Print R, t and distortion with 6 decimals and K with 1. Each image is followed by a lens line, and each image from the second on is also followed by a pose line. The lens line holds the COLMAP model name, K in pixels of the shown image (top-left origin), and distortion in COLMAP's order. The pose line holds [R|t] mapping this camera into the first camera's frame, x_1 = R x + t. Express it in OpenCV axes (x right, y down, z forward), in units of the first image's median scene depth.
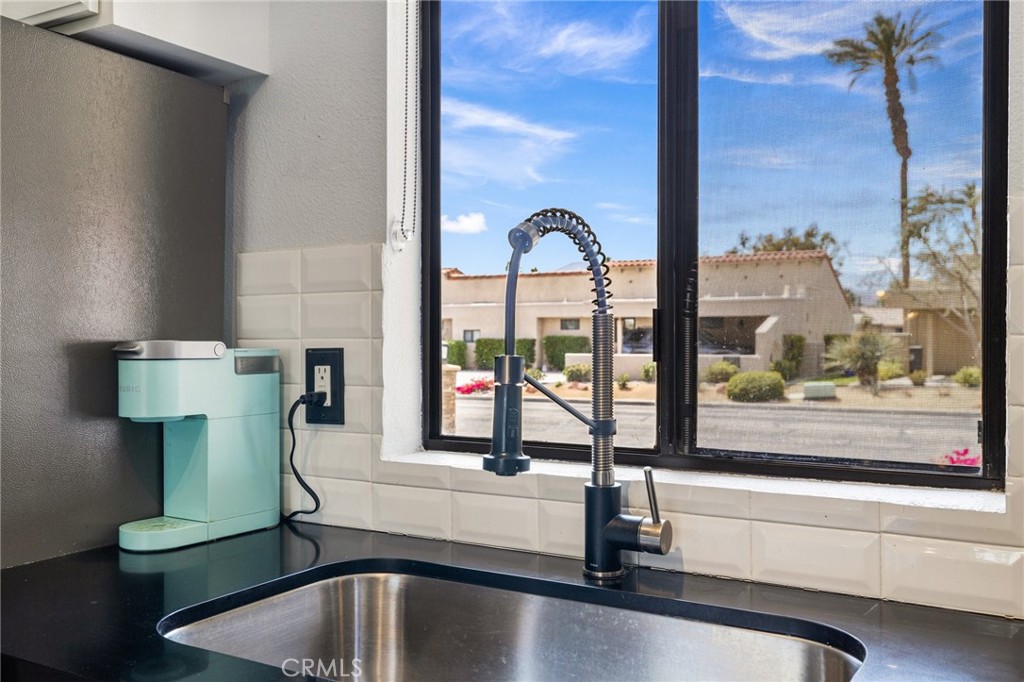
lens RADIAL K [[913.8, 0, 511.6], [0, 913.8, 342.2], [0, 0, 1]] dist [-0.007979, -0.000630]
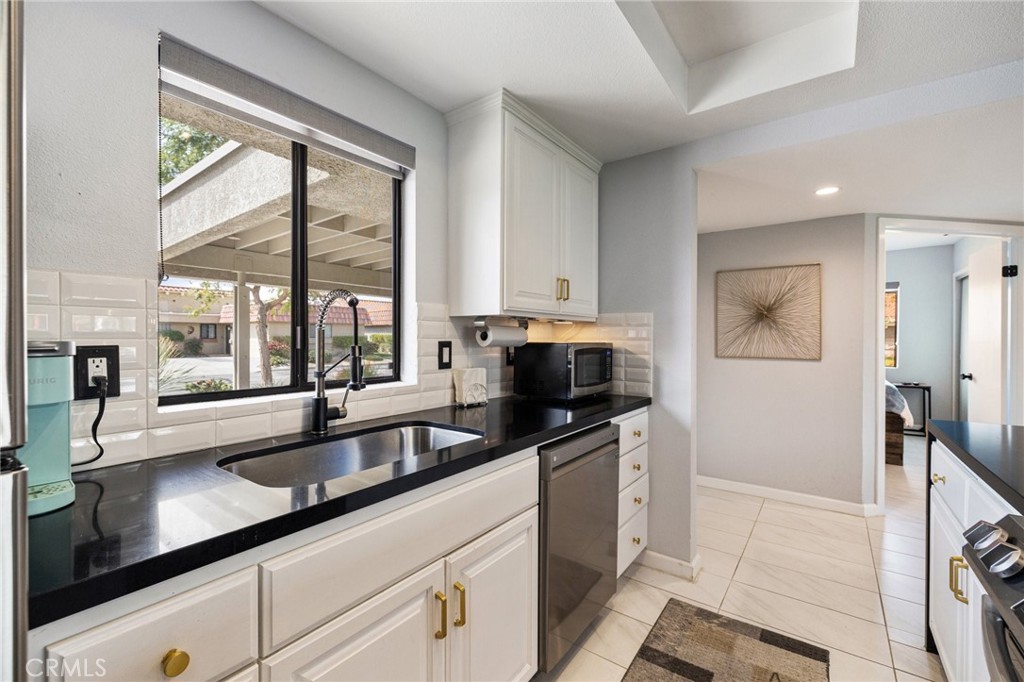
lens RADIAL K [[438.7, 0, 510.7], [0, 438.7, 339.8], [0, 0, 1]] dist [0.001870, -0.000109]
pose [[0.088201, -0.008113, 0.996070, -1.054511], [-0.008686, 0.999923, 0.008914, -0.018673], [-0.996065, -0.009438, 0.088124, 0.365903]]
